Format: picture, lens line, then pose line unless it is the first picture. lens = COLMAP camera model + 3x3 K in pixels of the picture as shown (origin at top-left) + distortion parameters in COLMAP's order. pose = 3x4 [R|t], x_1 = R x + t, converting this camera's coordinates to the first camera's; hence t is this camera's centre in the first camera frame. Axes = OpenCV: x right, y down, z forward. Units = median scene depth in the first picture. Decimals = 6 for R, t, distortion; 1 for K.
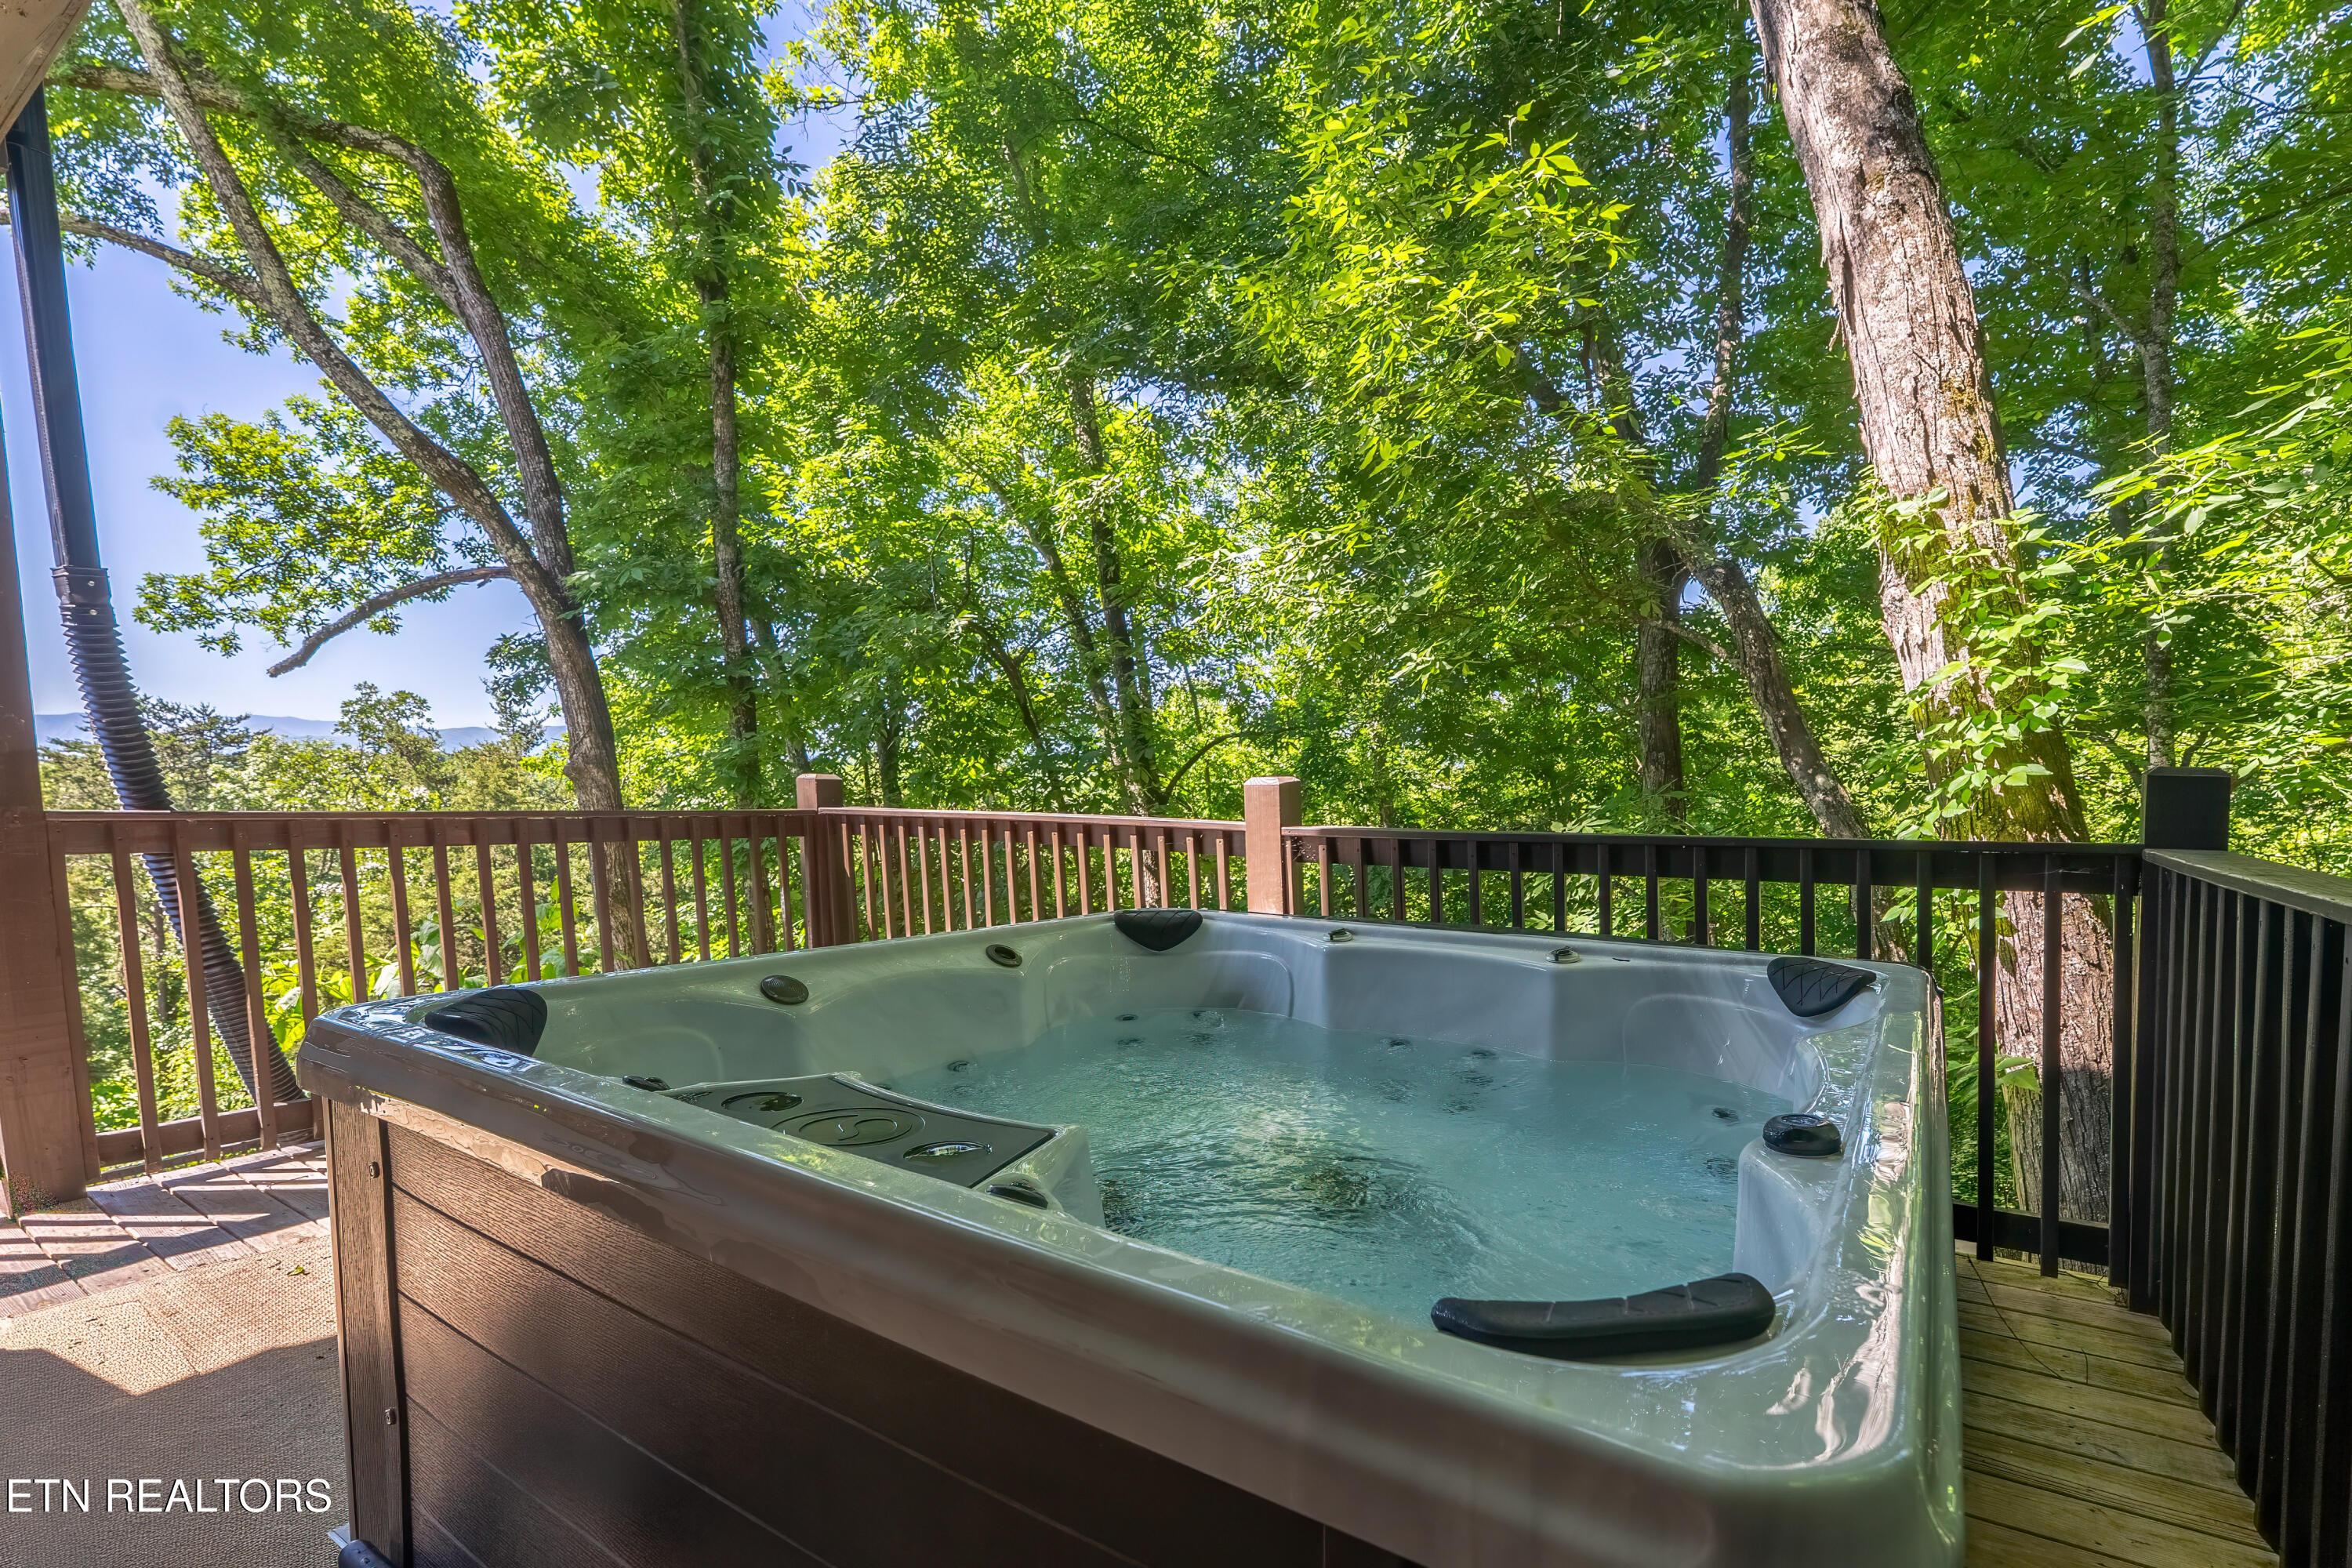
lens RADIAL K [[1030.0, 0, 1176.0], [0, 1030.0, 784.0], [0, 0, 1]] dist [0.001335, 0.000246]
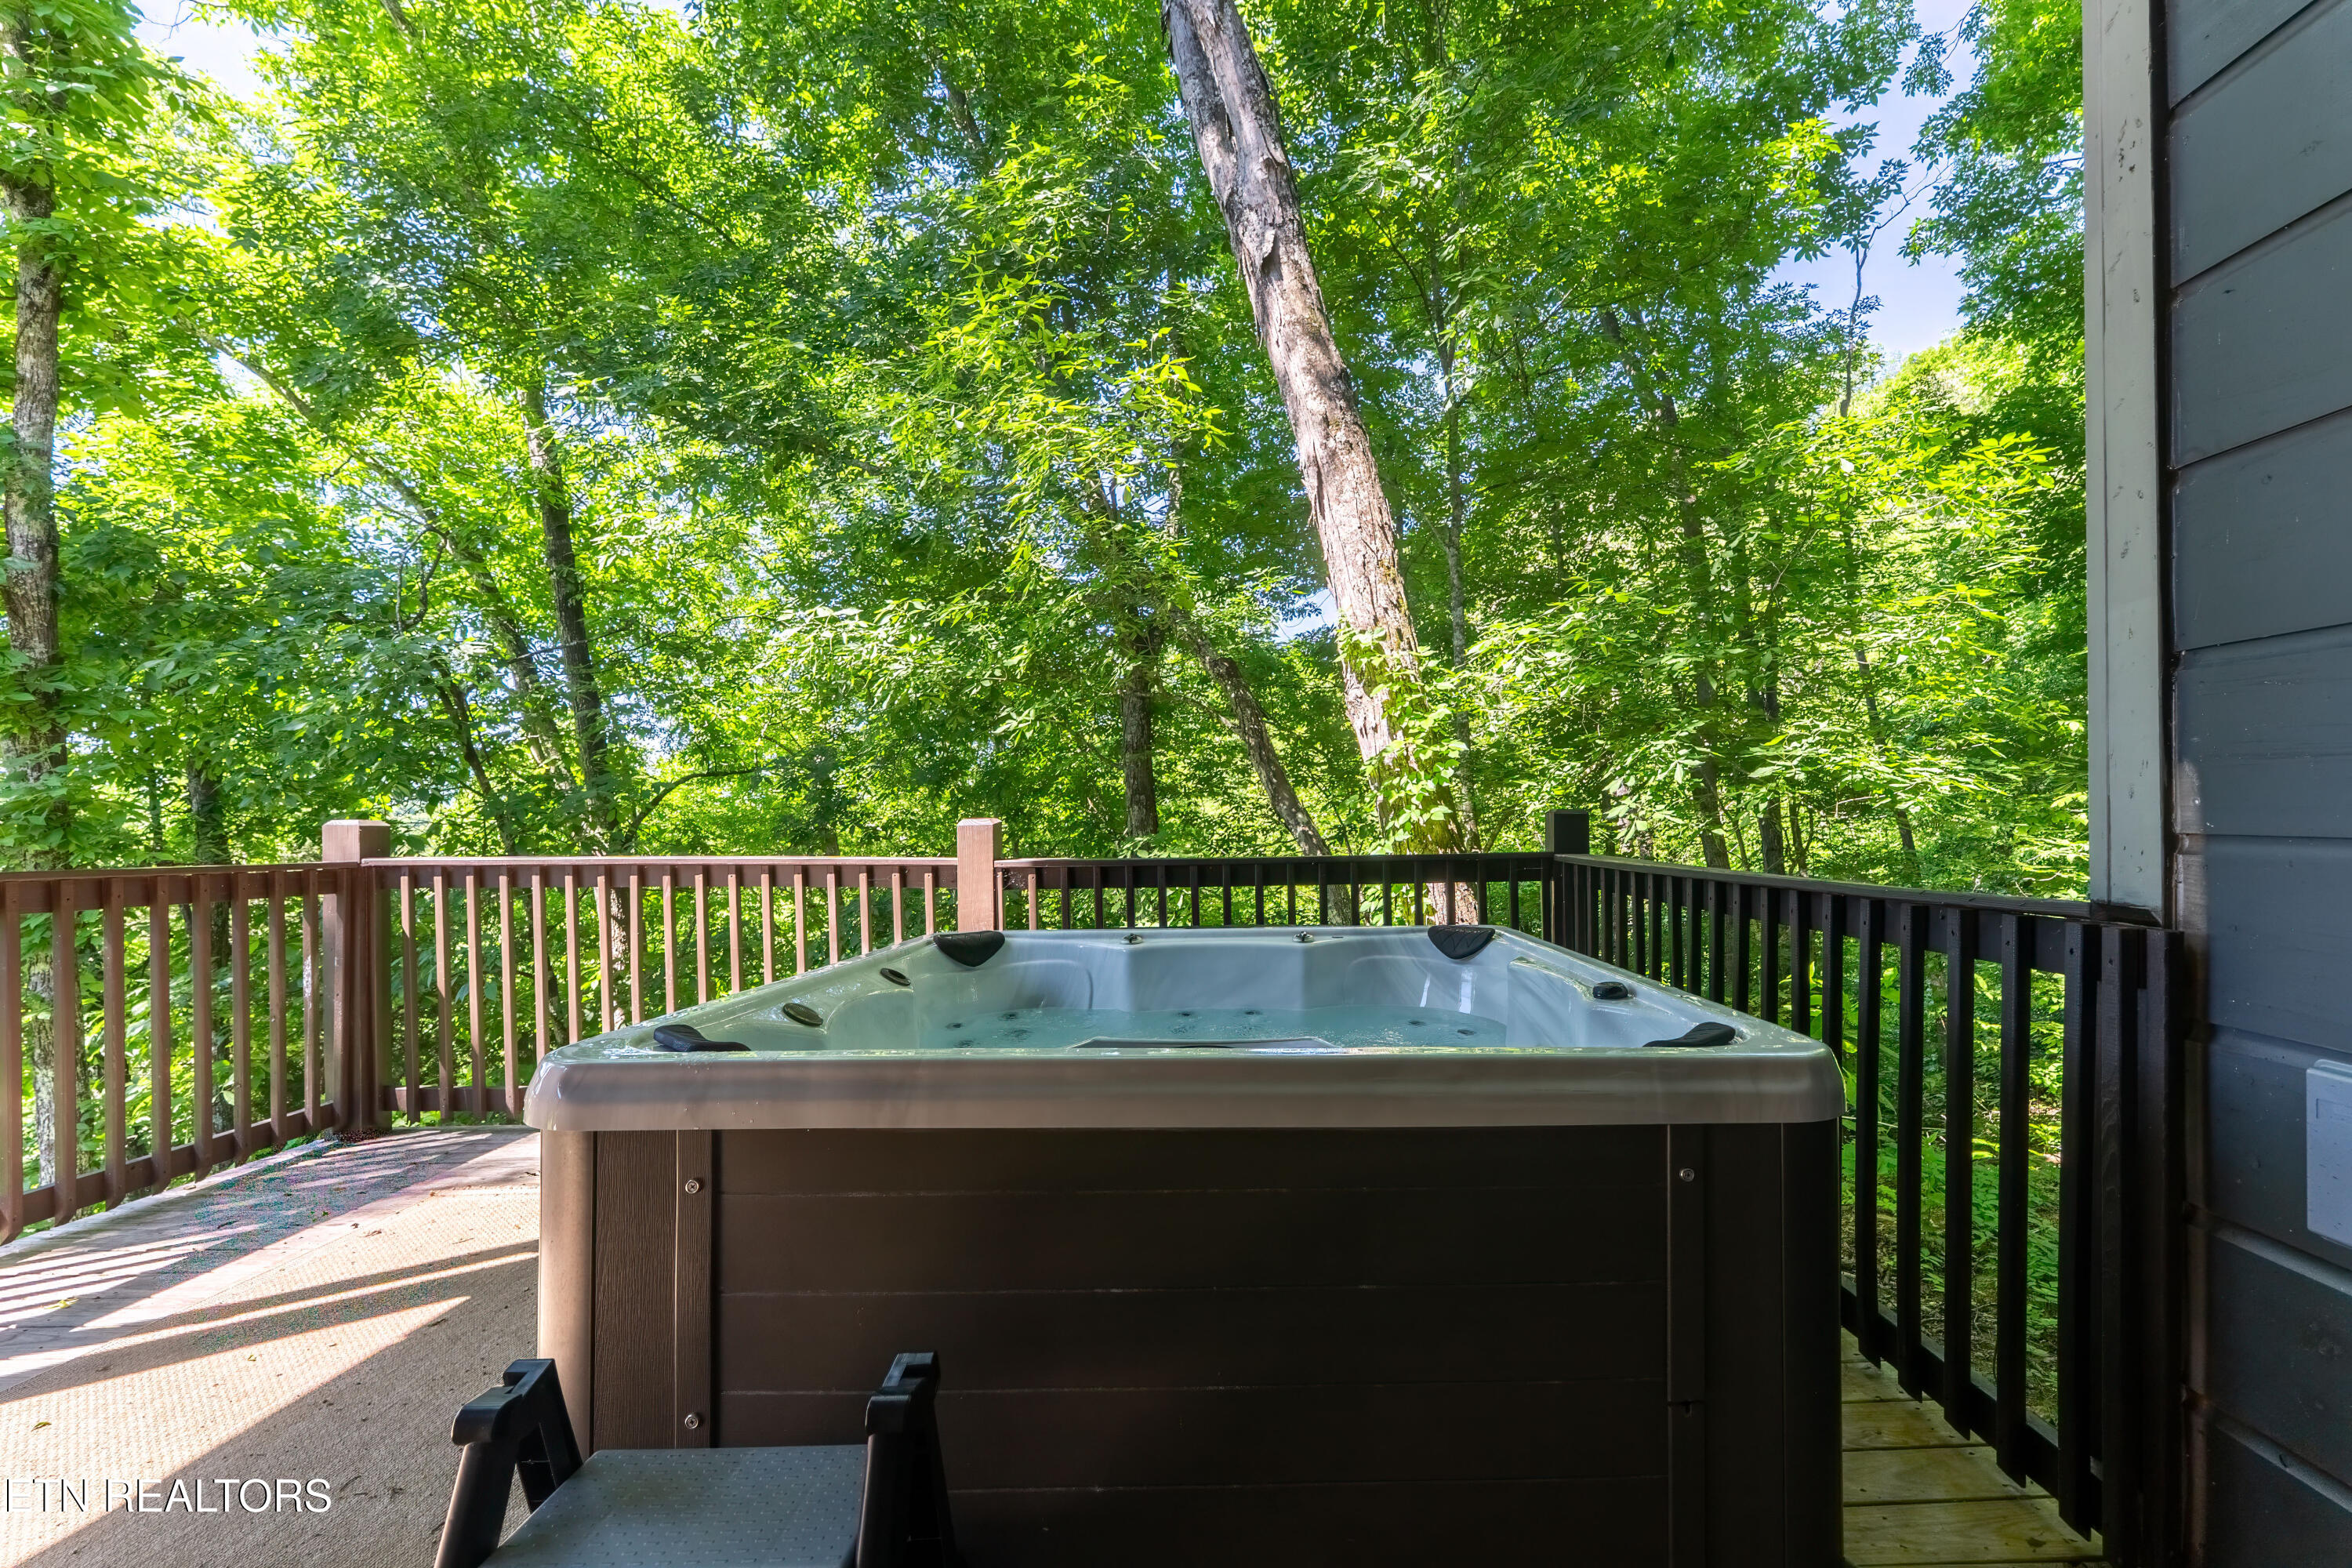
lens RADIAL K [[943.6, 0, 1172.1], [0, 943.6, 747.5], [0, 0, 1]] dist [0.000138, -0.000049]
pose [[0.852328, 0.031037, 0.522086, -0.265585], [0.011214, 0.996924, -0.077572, -0.000769], [-0.522887, 0.071972, 0.849358, -0.031350]]
